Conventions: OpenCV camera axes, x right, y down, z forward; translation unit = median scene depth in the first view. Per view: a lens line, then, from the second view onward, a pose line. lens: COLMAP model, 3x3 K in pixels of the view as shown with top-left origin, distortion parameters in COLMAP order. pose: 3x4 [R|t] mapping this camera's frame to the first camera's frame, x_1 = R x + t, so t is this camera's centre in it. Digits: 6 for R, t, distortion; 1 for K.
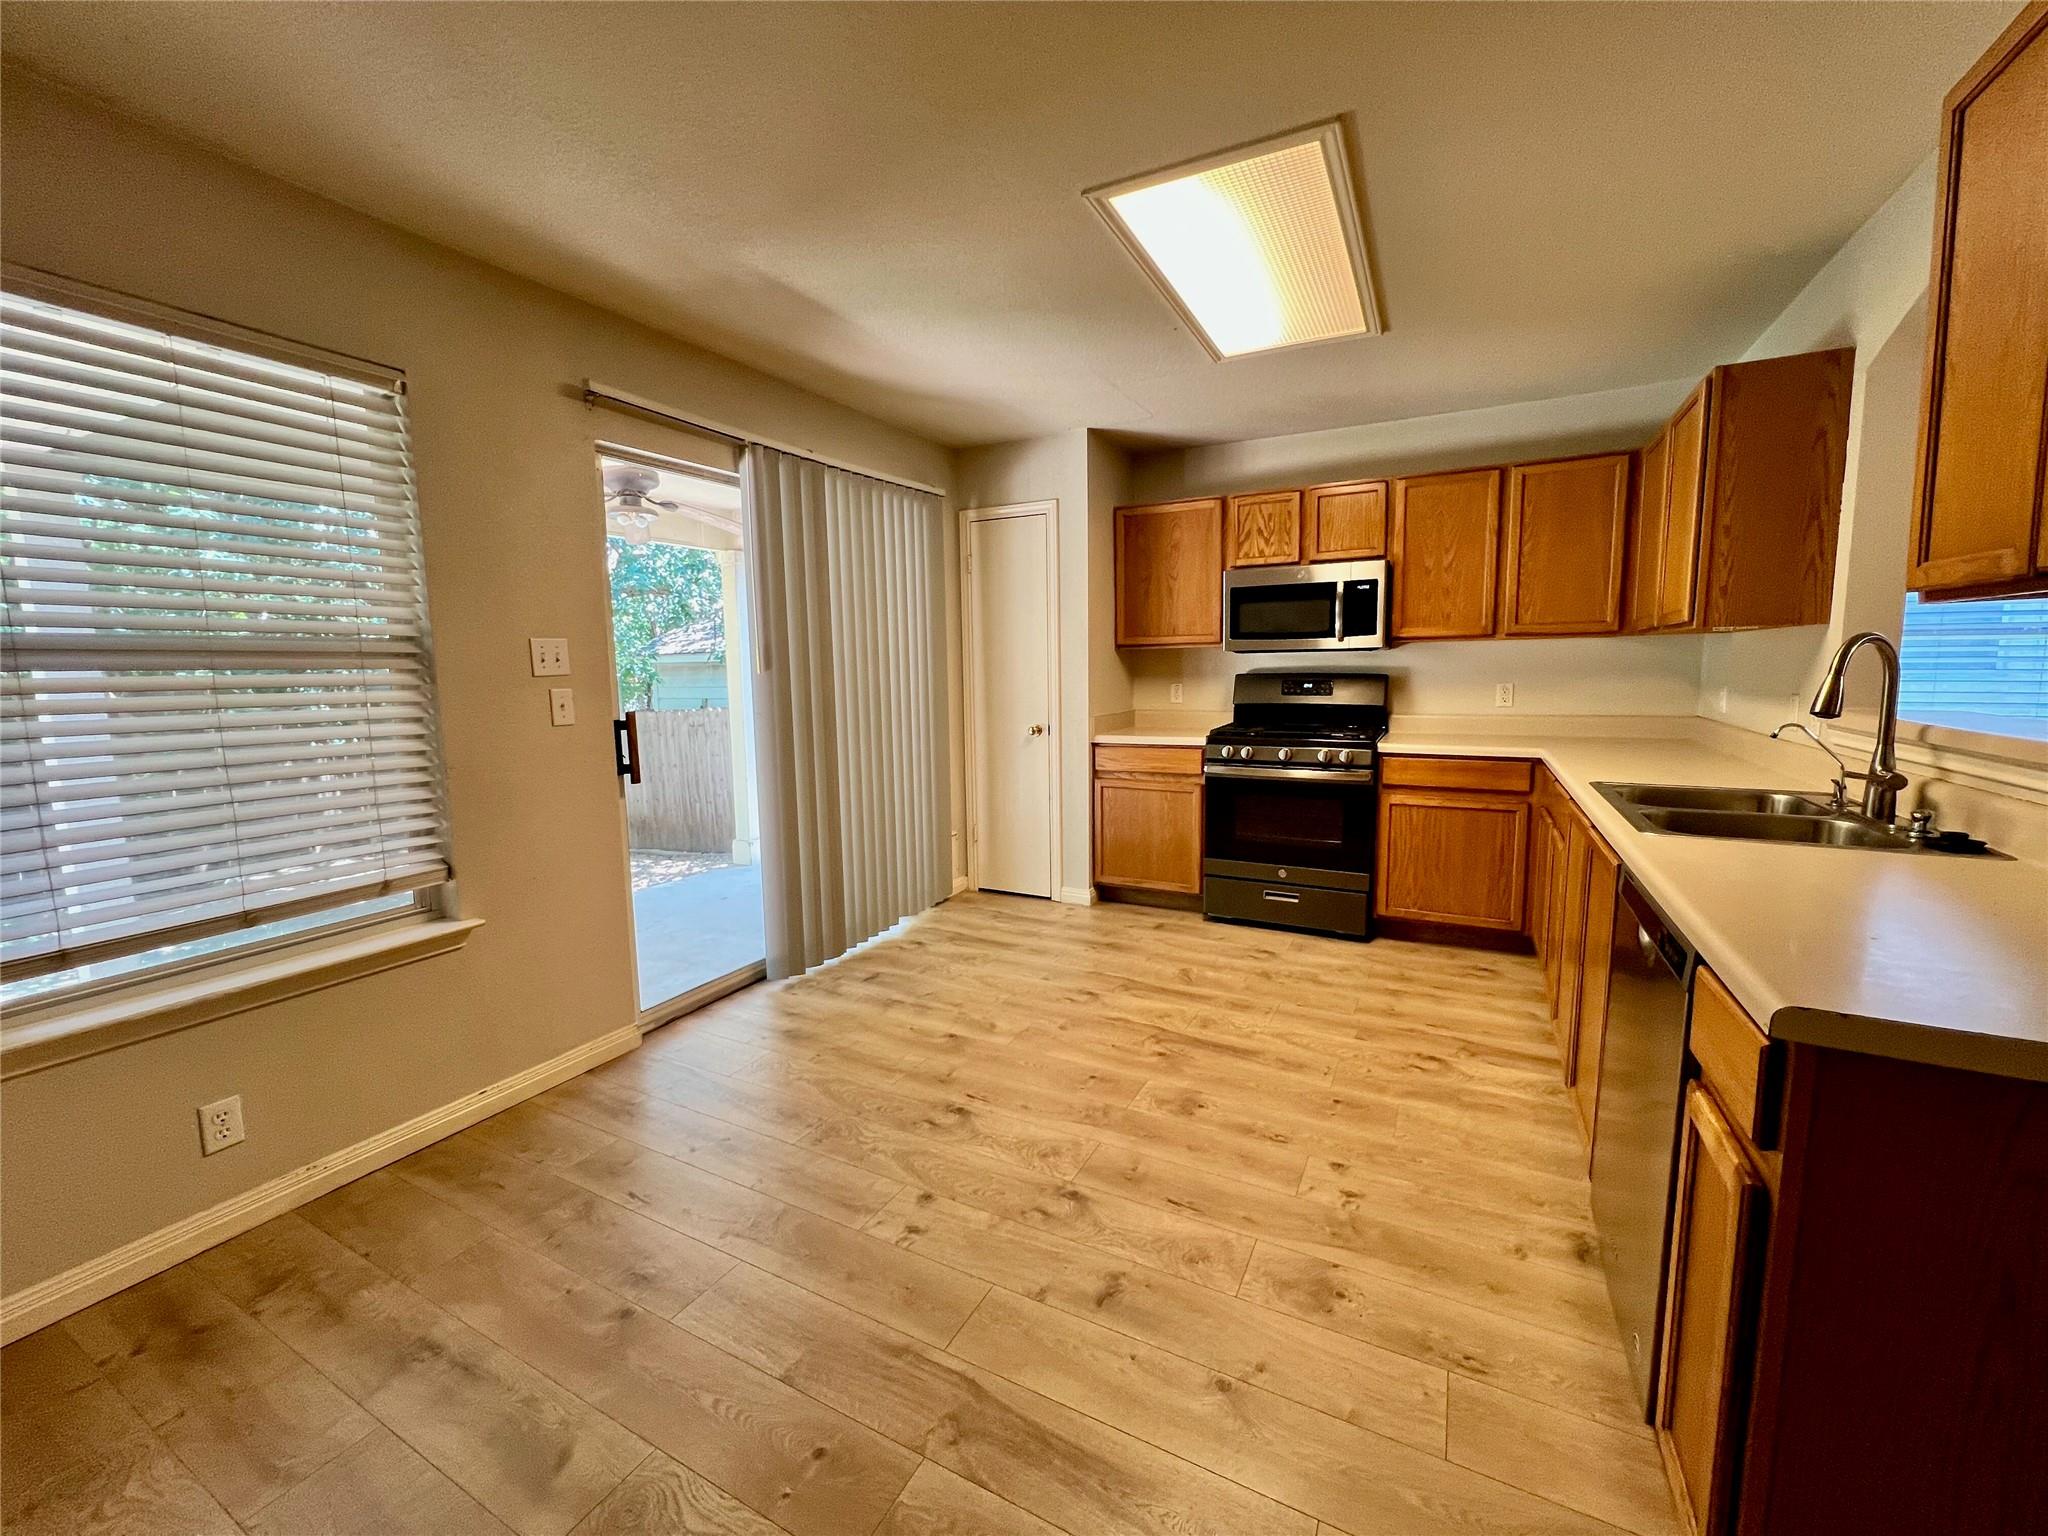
lens RADIAL K [[821.2, 0, 1020.9], [0, 821.2, 761.8], [0, 0, 1]] dist [-0.001434, -0.000023]
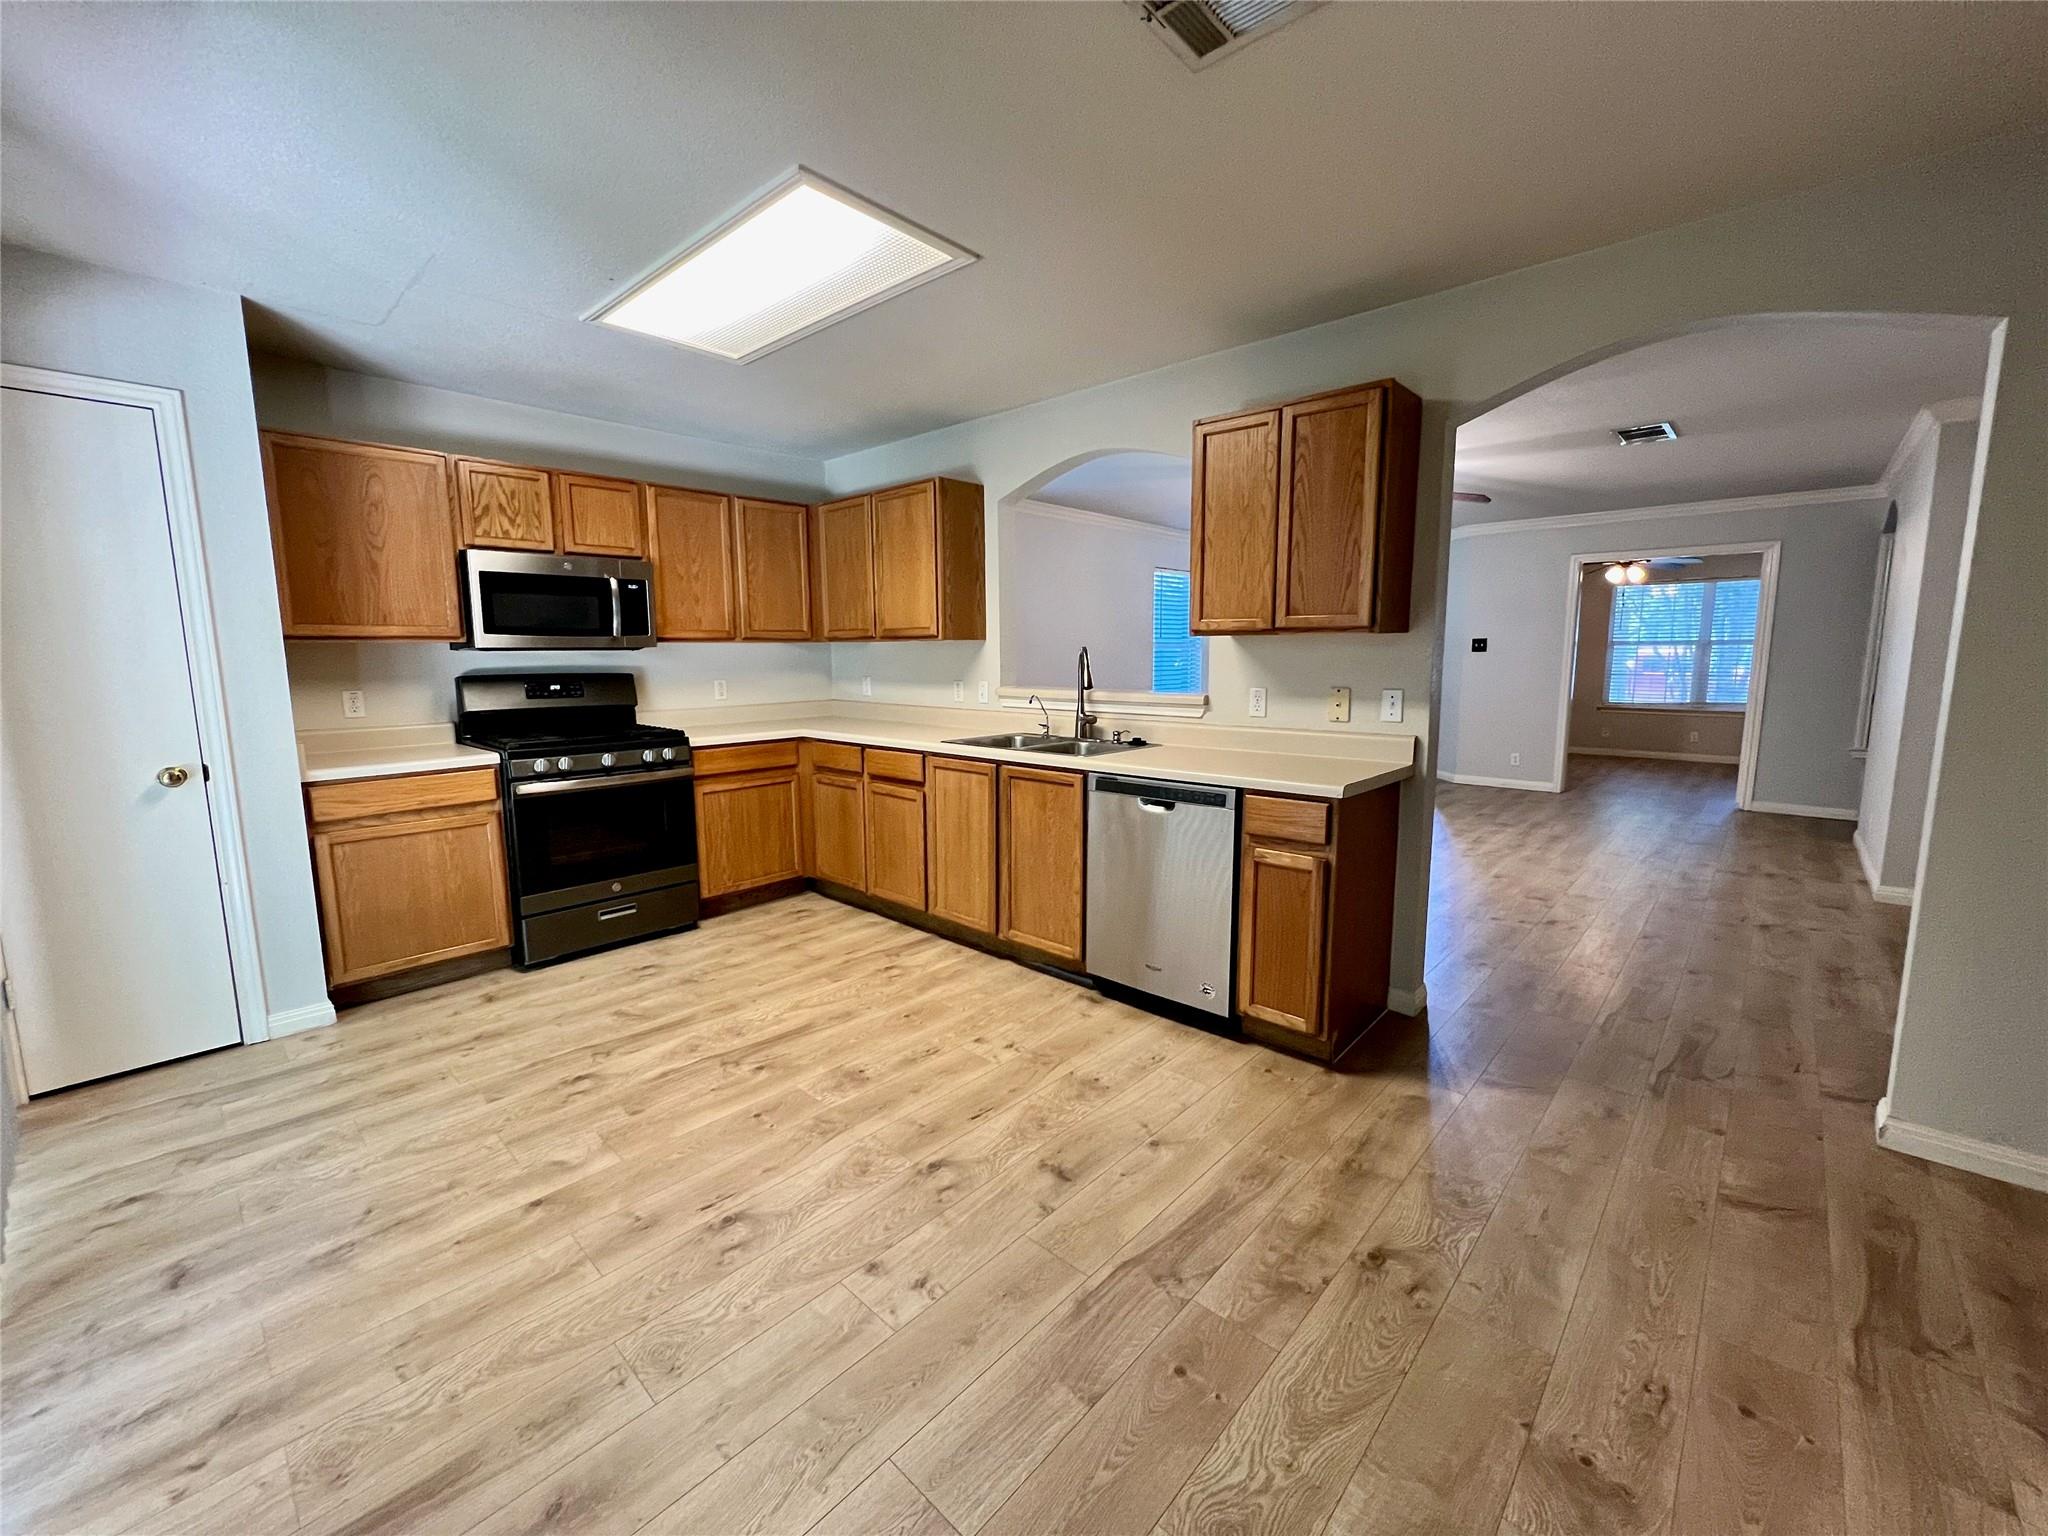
lens RADIAL K [[821.2, 0, 1020.1], [0, 821.2, 769.0], [0, 0, 1]] dist [-0.001434, -0.000023]
pose [[0.254528, -0.124307, 0.959043, -0.508414], [0.116434, 0.988429, 0.097215, -0.039685], [-0.960031, 0.086921, 0.266056, 0.337199]]
